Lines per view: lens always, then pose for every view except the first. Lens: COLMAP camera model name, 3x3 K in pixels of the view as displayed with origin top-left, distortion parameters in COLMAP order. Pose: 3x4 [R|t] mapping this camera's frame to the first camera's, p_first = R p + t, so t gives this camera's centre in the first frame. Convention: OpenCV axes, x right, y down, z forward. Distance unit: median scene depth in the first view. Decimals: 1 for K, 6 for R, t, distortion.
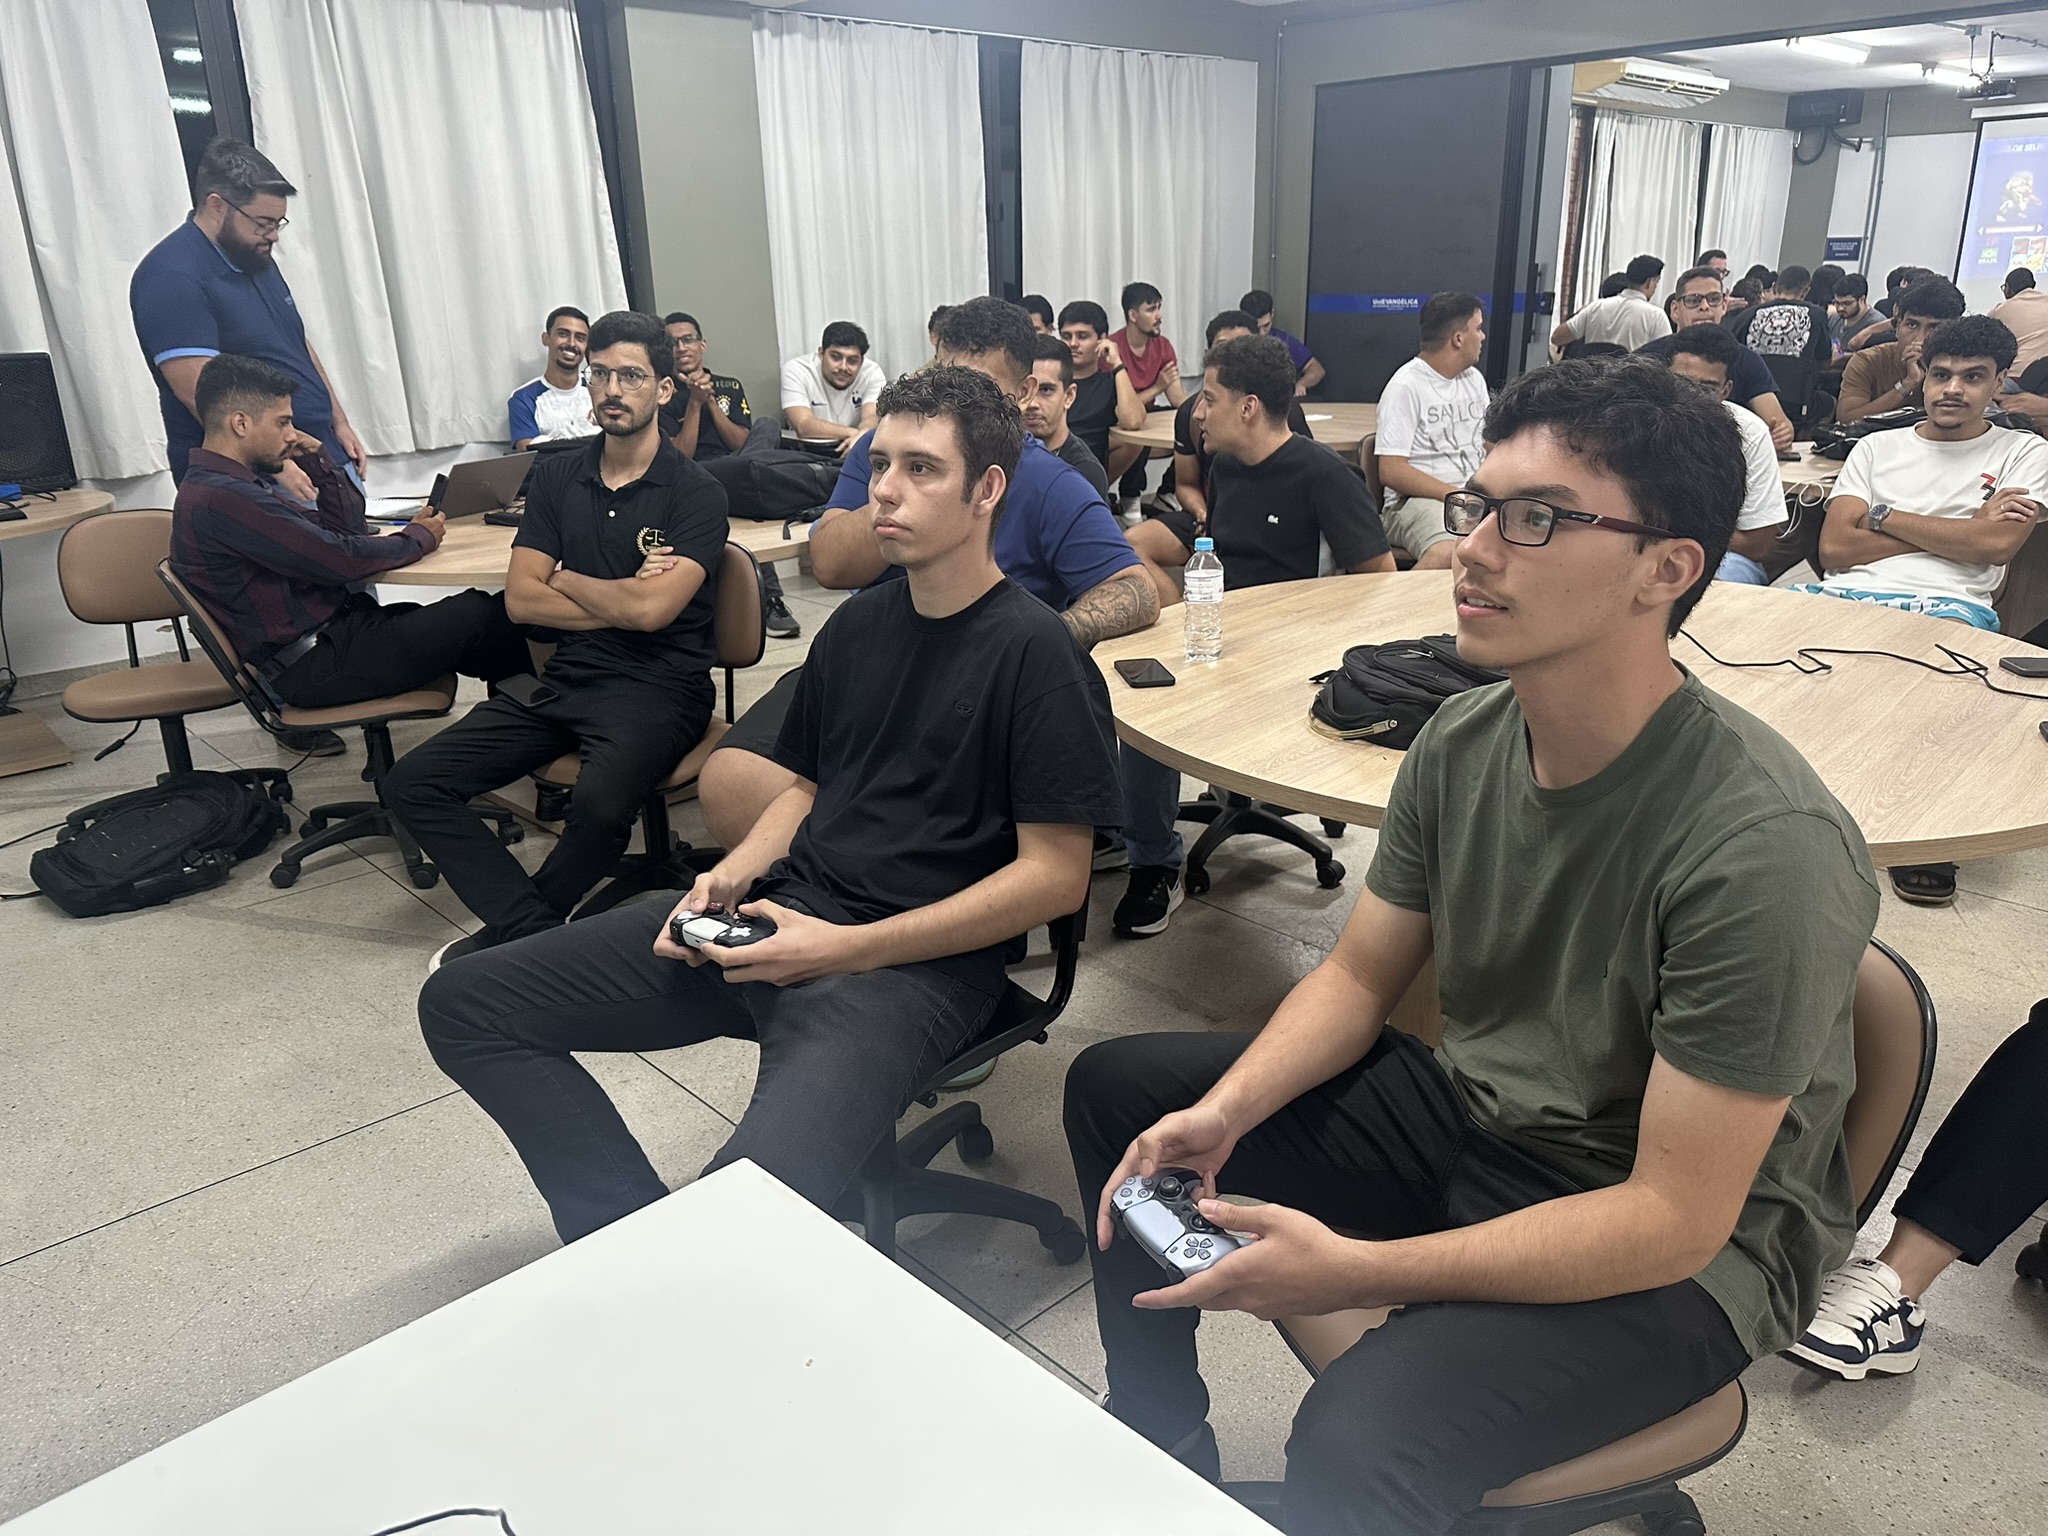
lens RADIAL K [[1418.1, 0, 1034.4], [0, 1418.1, 765.8], [0, 0, 1]] dist [-0.000752, -0.003352]
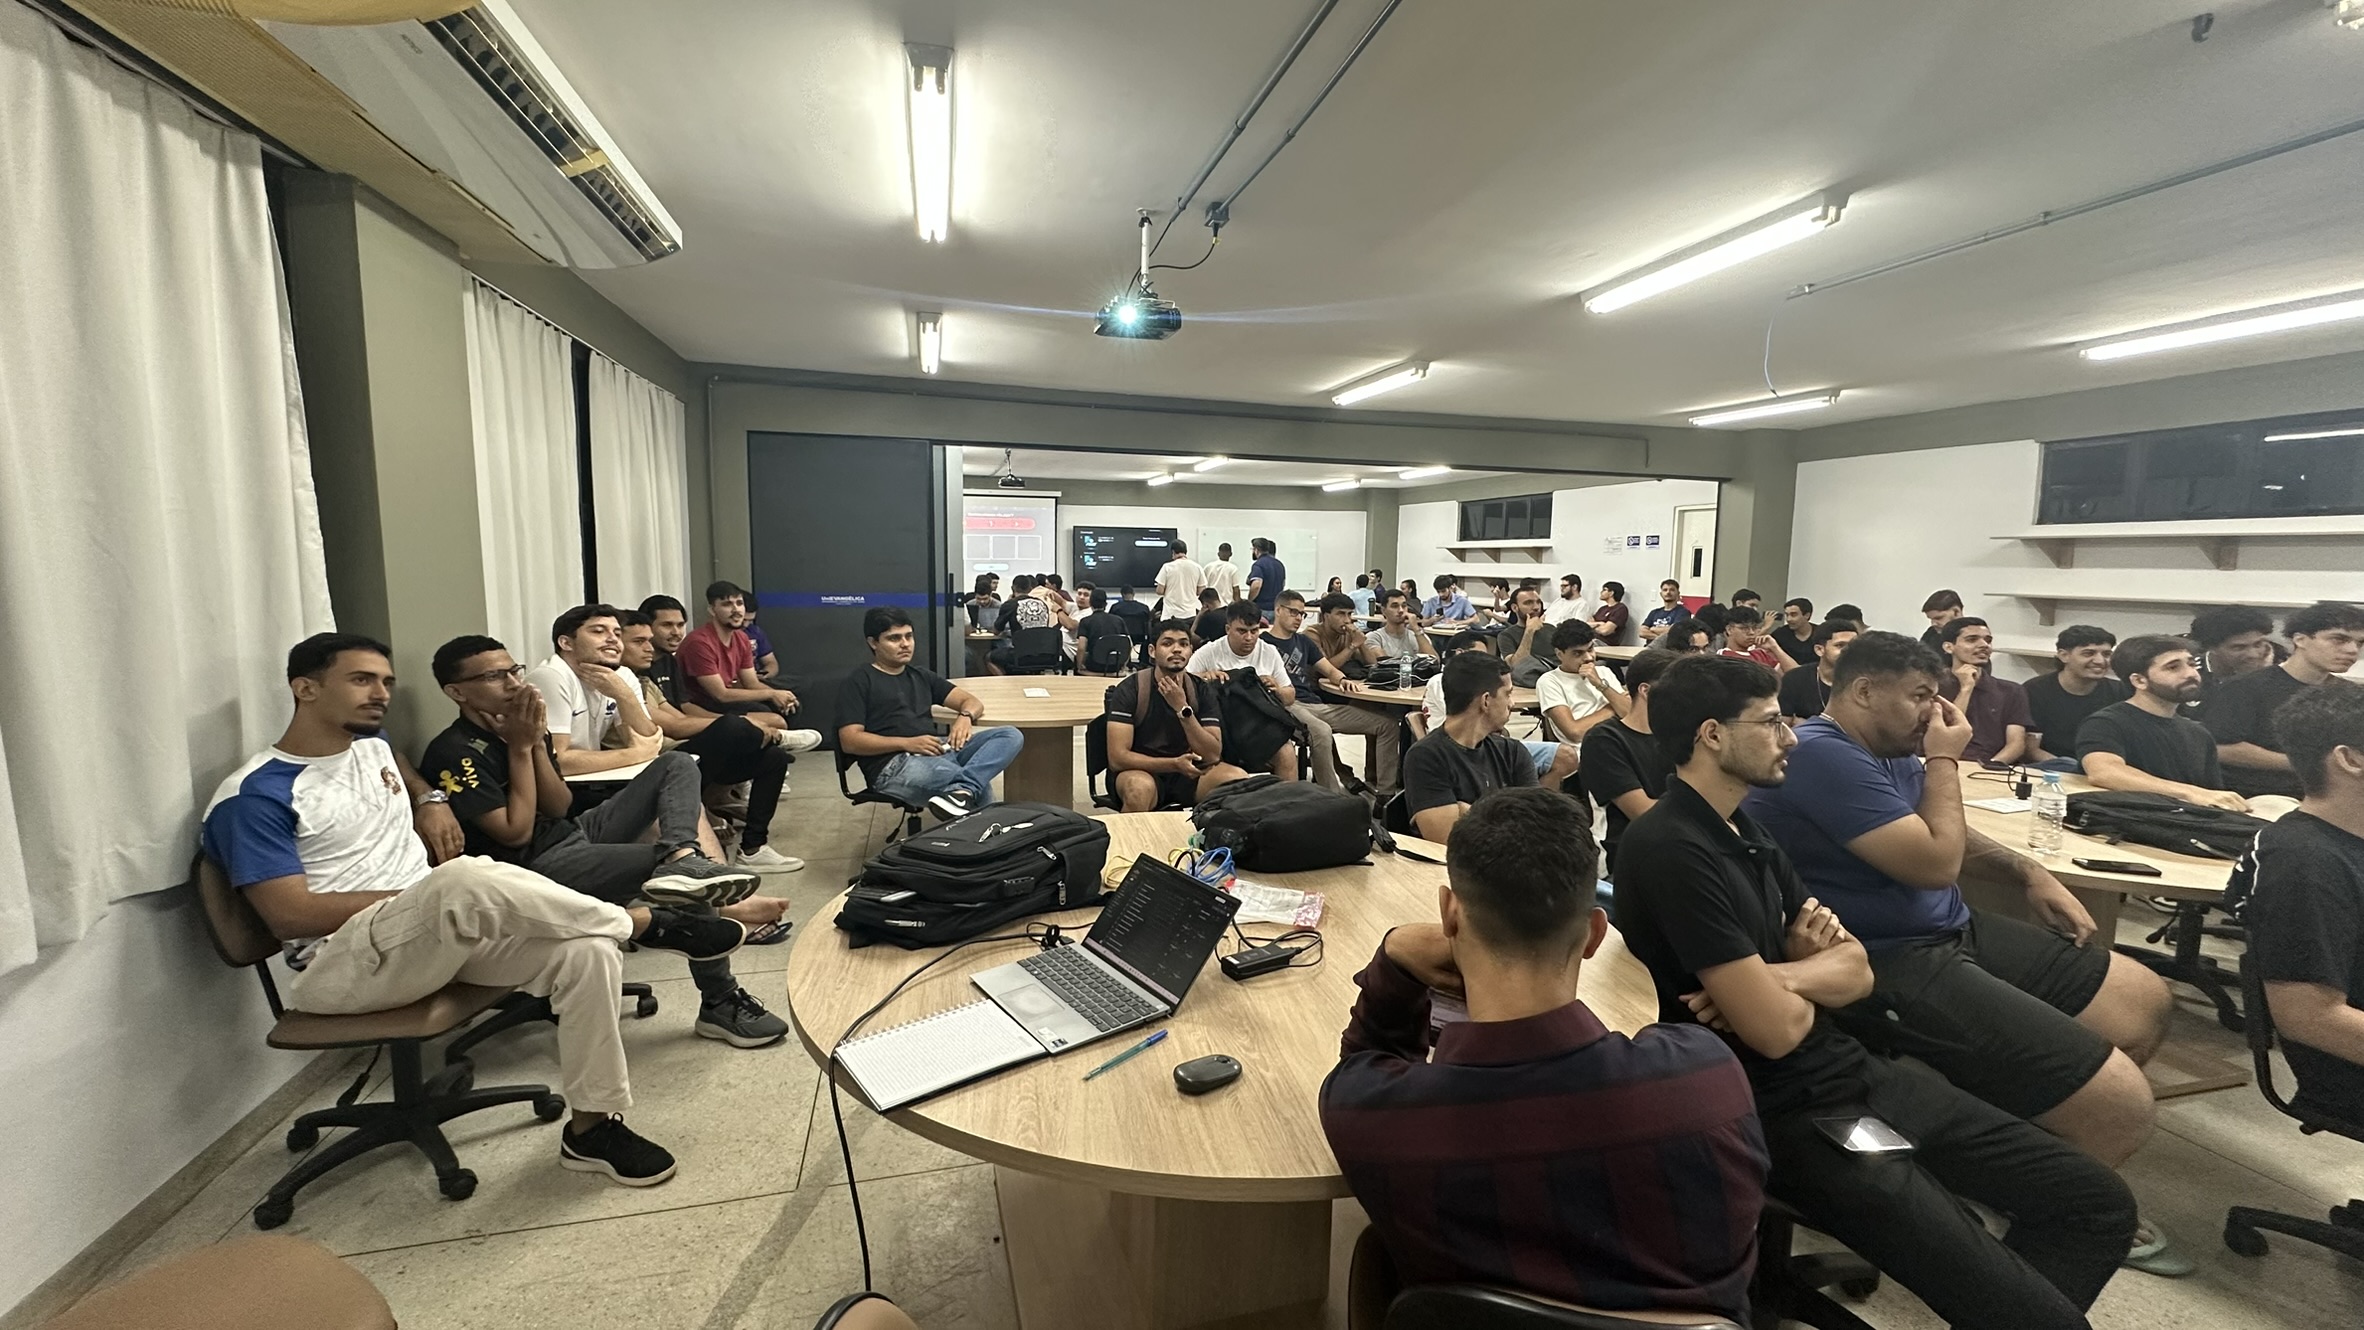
lens RADIAL K [[940.0, 0, 1187.6], [0, 940.0, 662.0], [0, 0, 1]] dist [0.001643, 0.000053]
pose [[0.472449, -0.067985, 0.878732, -0.474857], [0.272698, 0.959372, -0.072392, -0.174747], [-0.838110, 0.273830, 0.471794, 0.490280]]
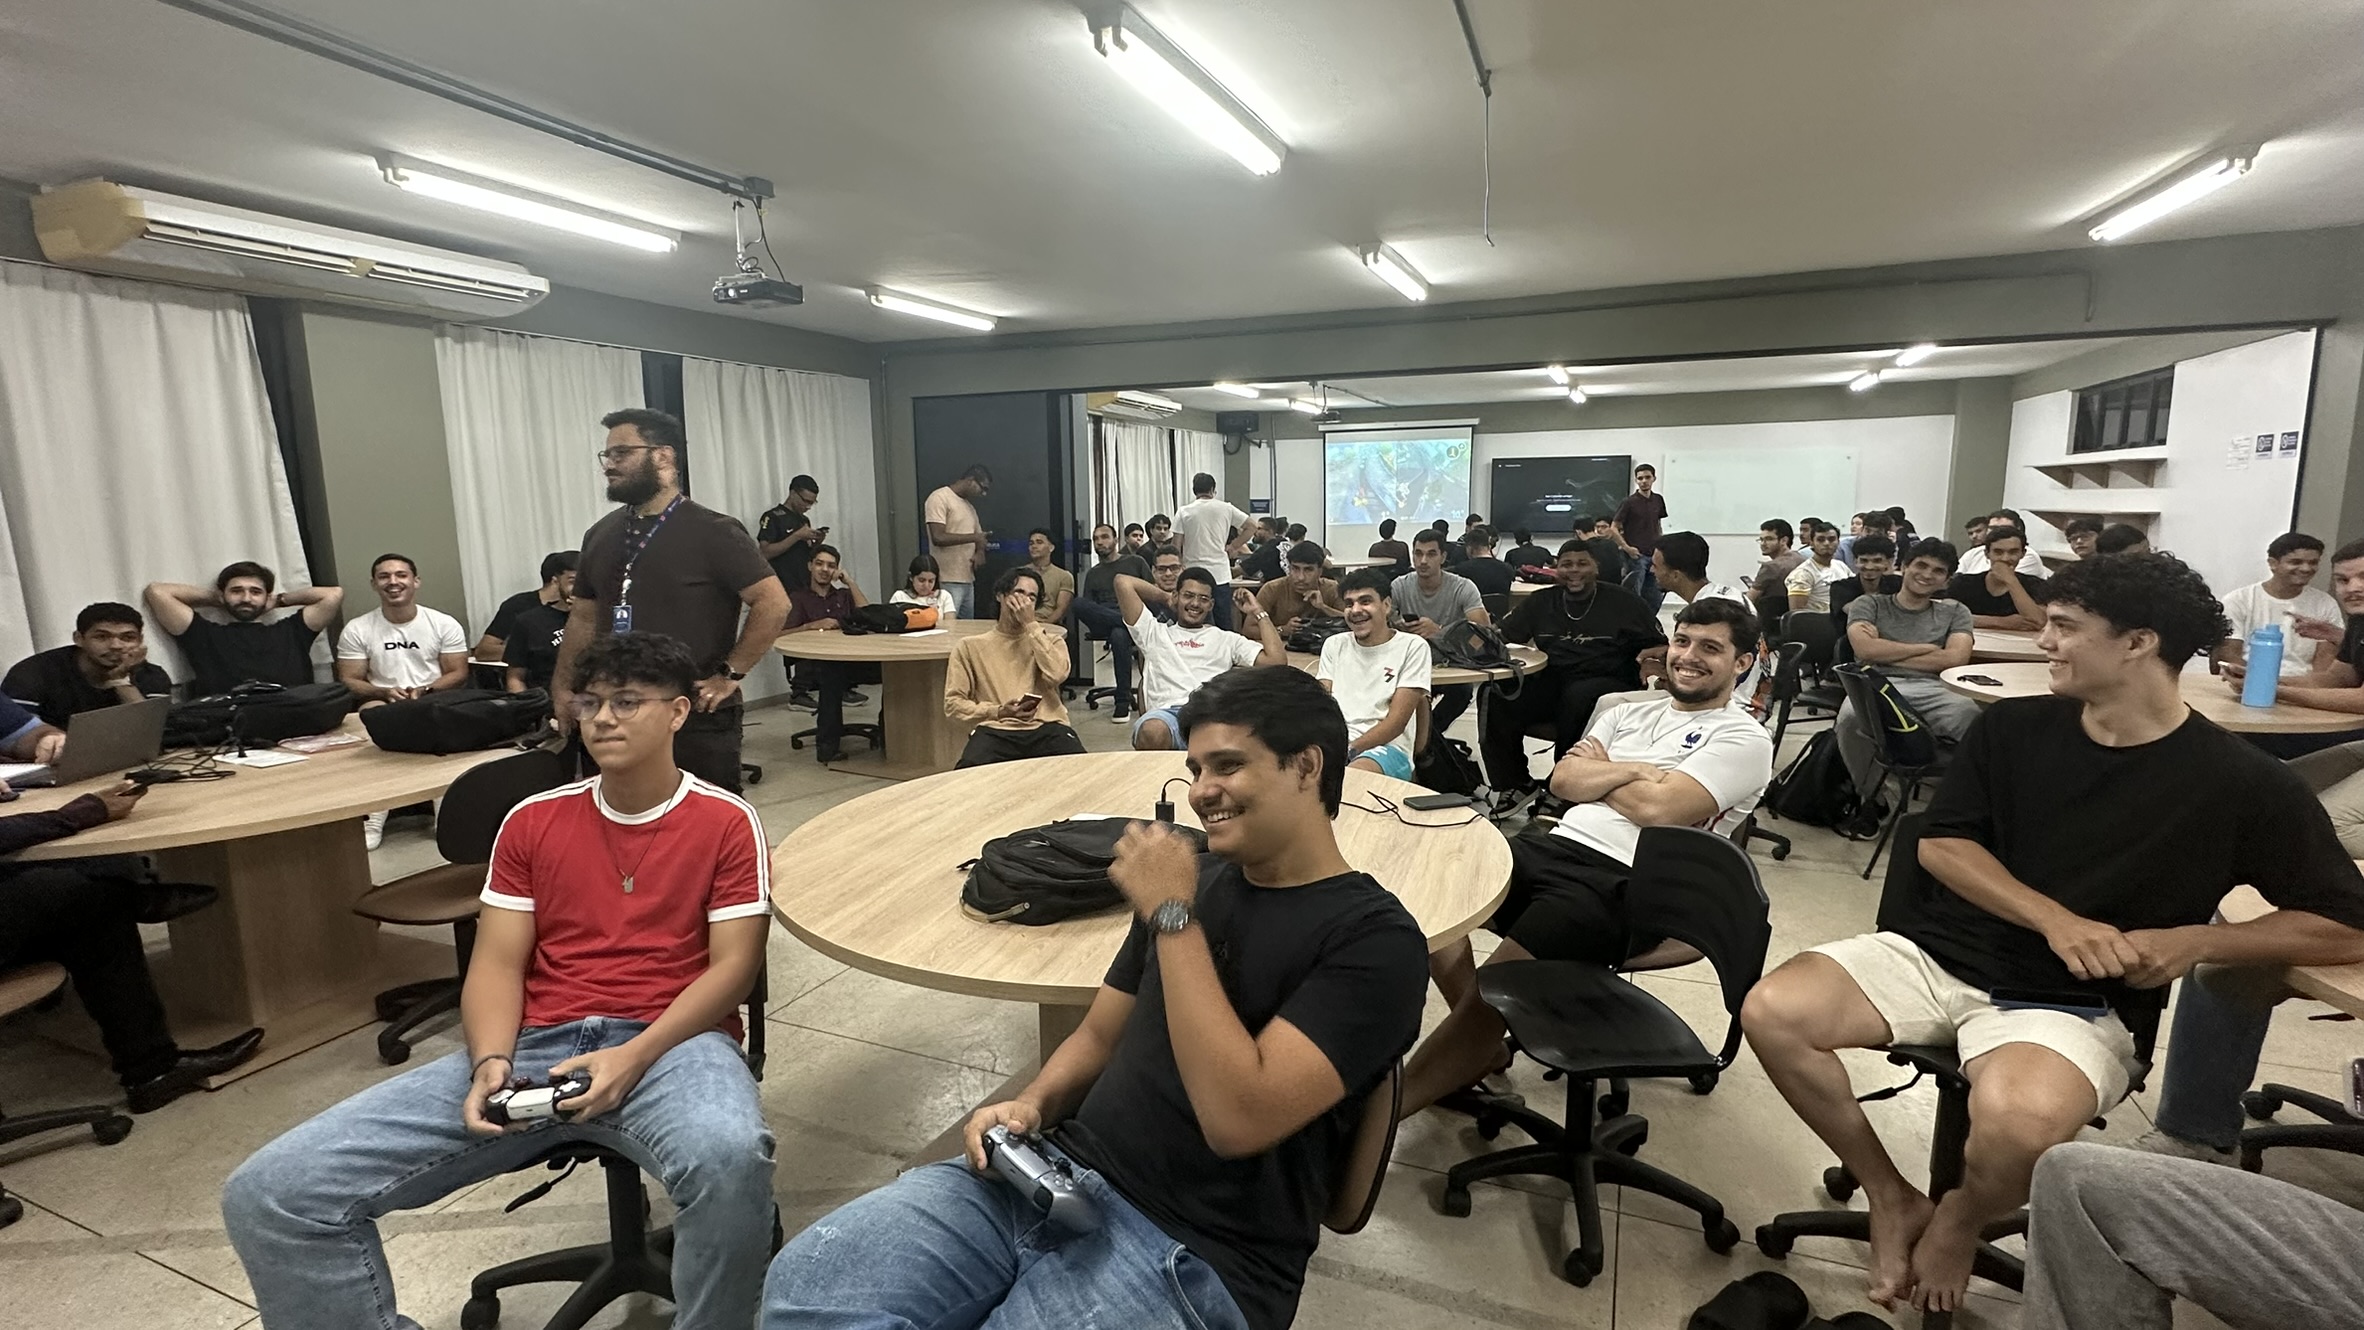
lens RADIAL K [[1076.2, 0, 1166.9], [0, 1076.2, 658.3], [0, 0, 1]] dist [0.000416, 0.000989]
pose [[0.918134, -0.048380, 0.393306, -0.001417], [0.126982, 0.976101, -0.176358, -0.013764], [-0.375374, 0.211863, 0.902335, 0.002934]]
